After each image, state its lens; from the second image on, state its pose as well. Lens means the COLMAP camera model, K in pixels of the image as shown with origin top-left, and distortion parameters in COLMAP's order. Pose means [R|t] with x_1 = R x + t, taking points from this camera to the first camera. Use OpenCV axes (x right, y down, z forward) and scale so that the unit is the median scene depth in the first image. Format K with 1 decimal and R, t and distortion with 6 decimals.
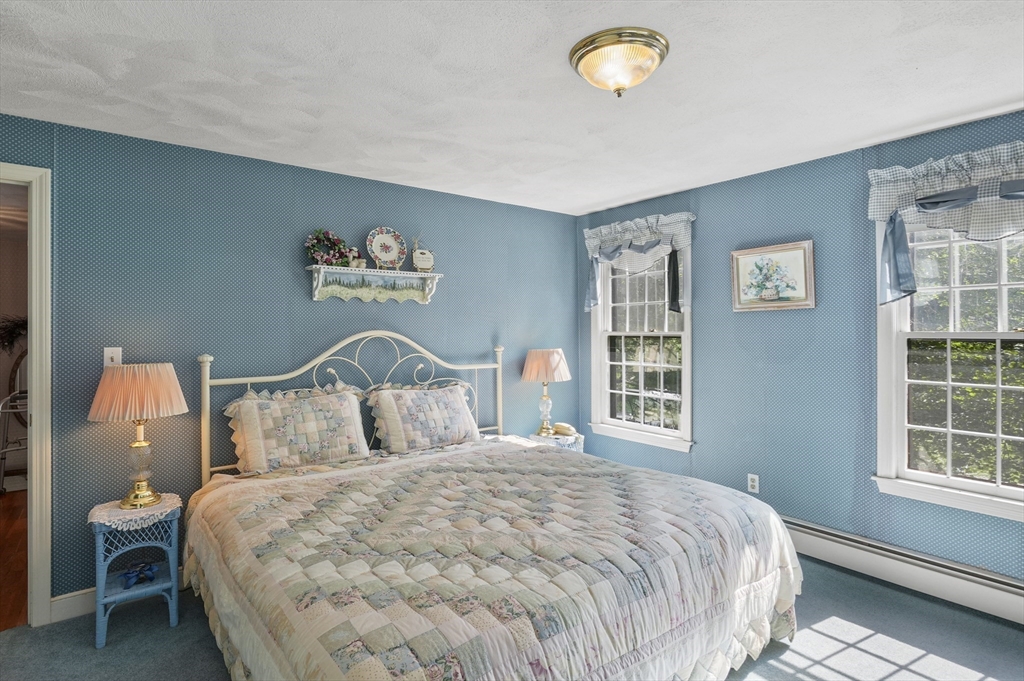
lens RADIAL K [[525.6, 0, 510.4], [0, 525.6, 325.6], [0, 0, 1]] dist [-0.018699, 0.001360]
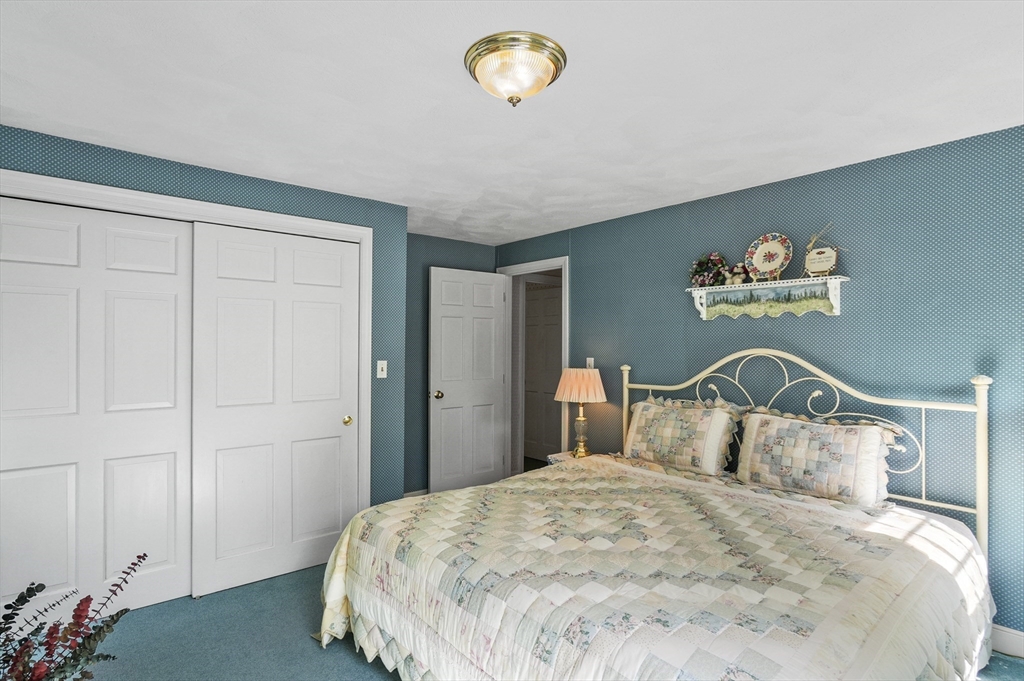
lens RADIAL K [[525.6, 0, 512.1], [0, 525.6, 344.2], [0, 0, 1]] dist [-0.018699, 0.001360]
pose [[0.040796, -0.002024, -0.999165, 0.684136], [0.004722, 0.999987, -0.001833, 0.001222], [0.999156, -0.004643, 0.040805, 0.559153]]
